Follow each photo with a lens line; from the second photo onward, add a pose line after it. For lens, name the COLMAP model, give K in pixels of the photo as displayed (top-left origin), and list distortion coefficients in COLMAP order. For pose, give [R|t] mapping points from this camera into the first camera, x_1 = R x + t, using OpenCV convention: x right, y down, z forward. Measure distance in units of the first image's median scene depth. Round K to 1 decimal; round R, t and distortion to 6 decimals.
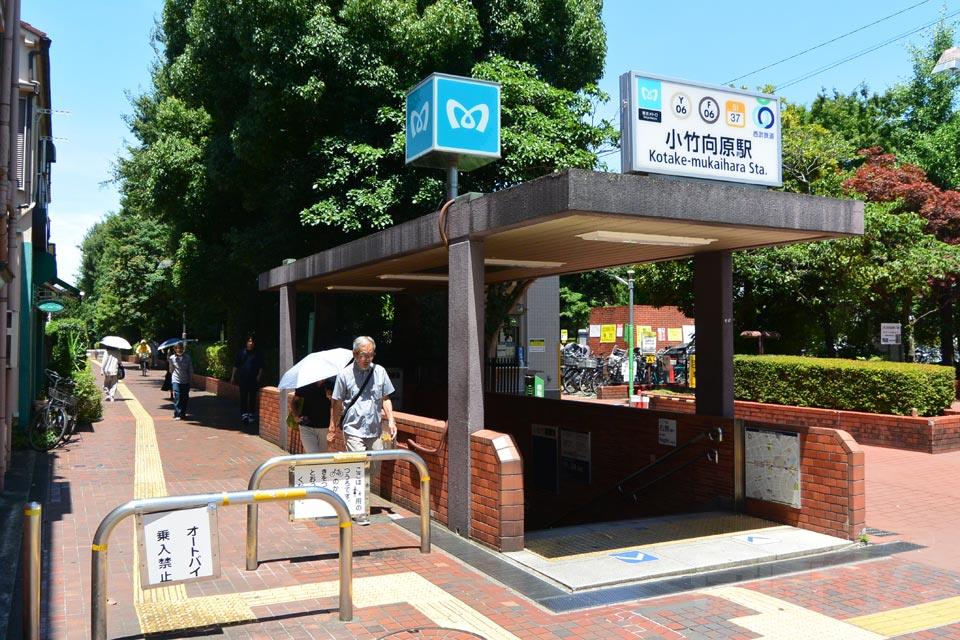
lens RADIAL K [[834.0, 0, 459.2], [0, 834.0, 312.7], [0, 0, 1]] dist [-0.023967, -0.019663]
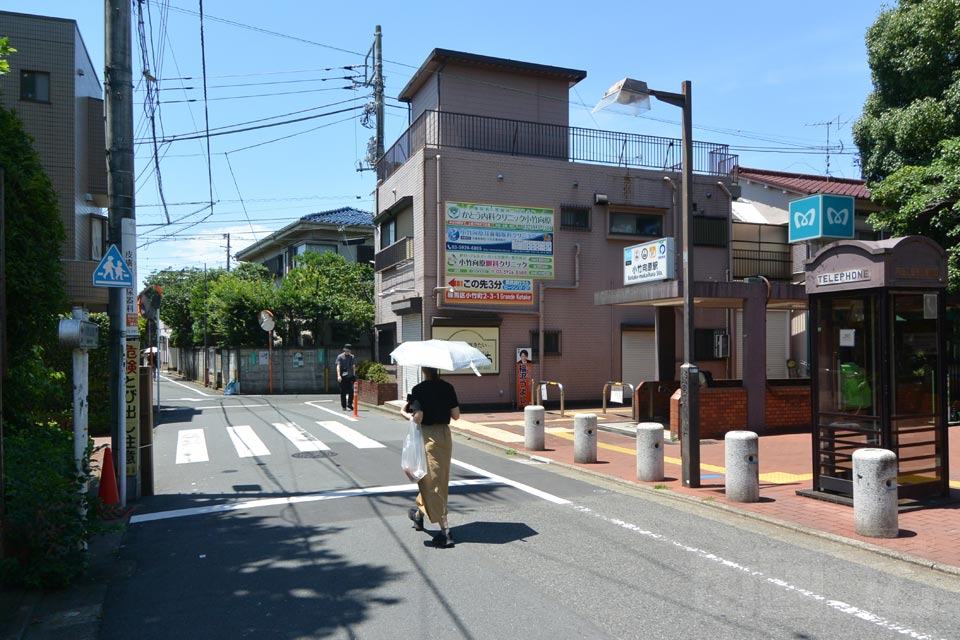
lens RADIAL K [[734.2, 0, 490.0], [0, 734.2, 334.3], [0, 0, 1]] dist [-0.003485, -0.002835]
pose [[-0.082620, -0.017042, -0.996435, 2.424694], [0.039397, 0.999016, -0.020353, 0.021138], [0.995802, -0.040938, -0.081867, 0.684090]]
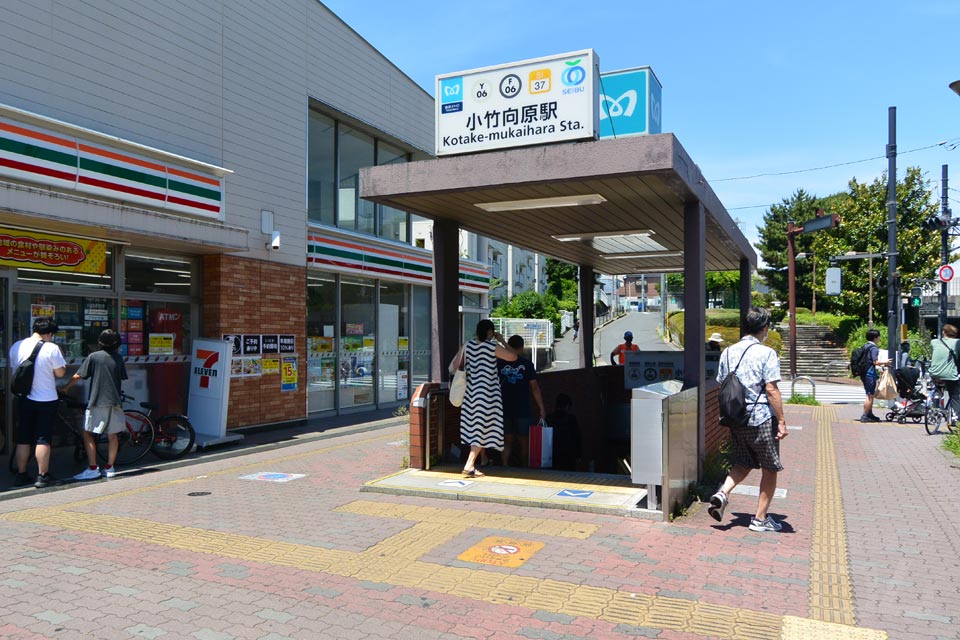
lens RADIAL K [[763.1, 0, 446.0], [0, 763.1, 354.8], [0, 0, 1]] dist [-0.001822, -0.054888]
pose [[0.608932, 0.019141, -0.792992, 1.047789], [0.027738, 0.998584, 0.045403, 0.072827], [0.792737, -0.049643, 0.607538, 0.262478]]
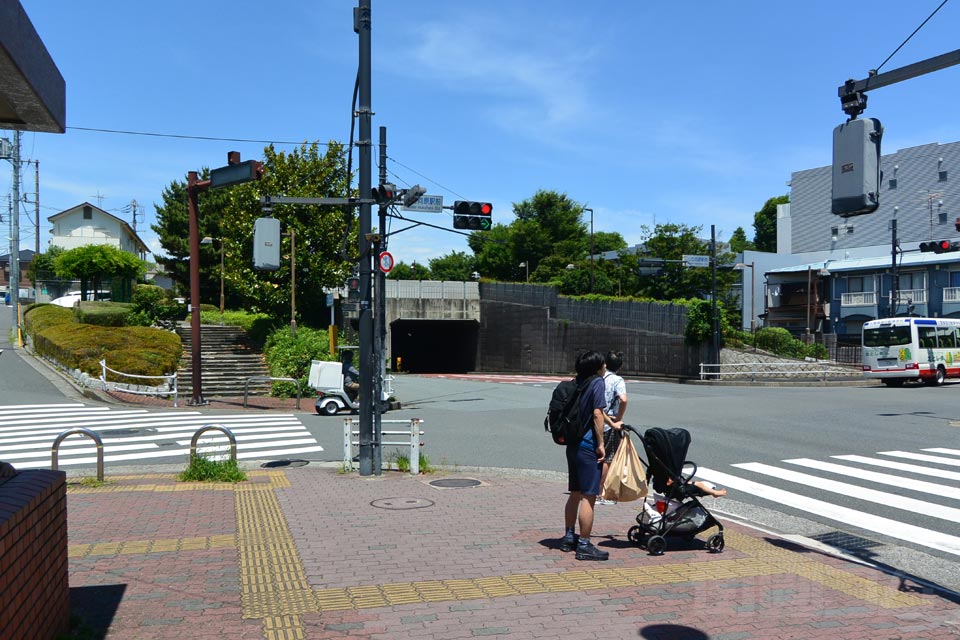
lens RADIAL K [[786.6, 0, 480.0], [0, 786.6, 320.0], [0, 0, 1]] dist [-0.004323, -0.001533]
pose [[0.989581, -0.002017, -0.143960, 0.293882], [0.004153, 0.999886, 0.014534, 0.099451], [0.143914, -0.014980, 0.989477, 1.698721]]
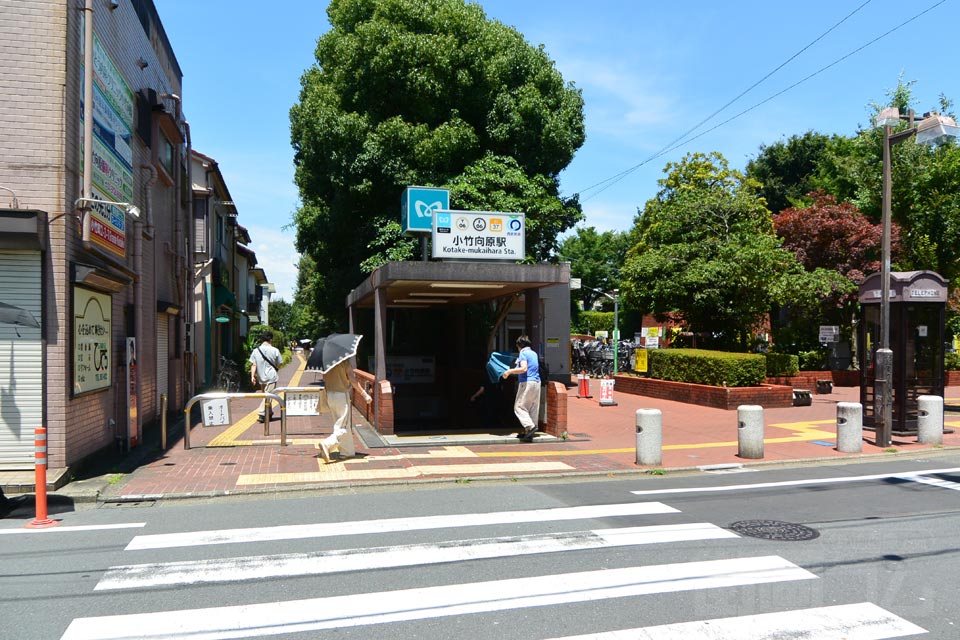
lens RADIAL K [[741.6, 0, 483.3], [0, 741.6, 352.7], [0, 0, 1]] dist [0.001420, -0.007028]
pose [[0.980765, 0.002498, -0.195177, 0.643312], [0.006994, 0.998826, 0.047928, -0.015032], [0.195067, -0.048372, 0.979596, -0.775593]]
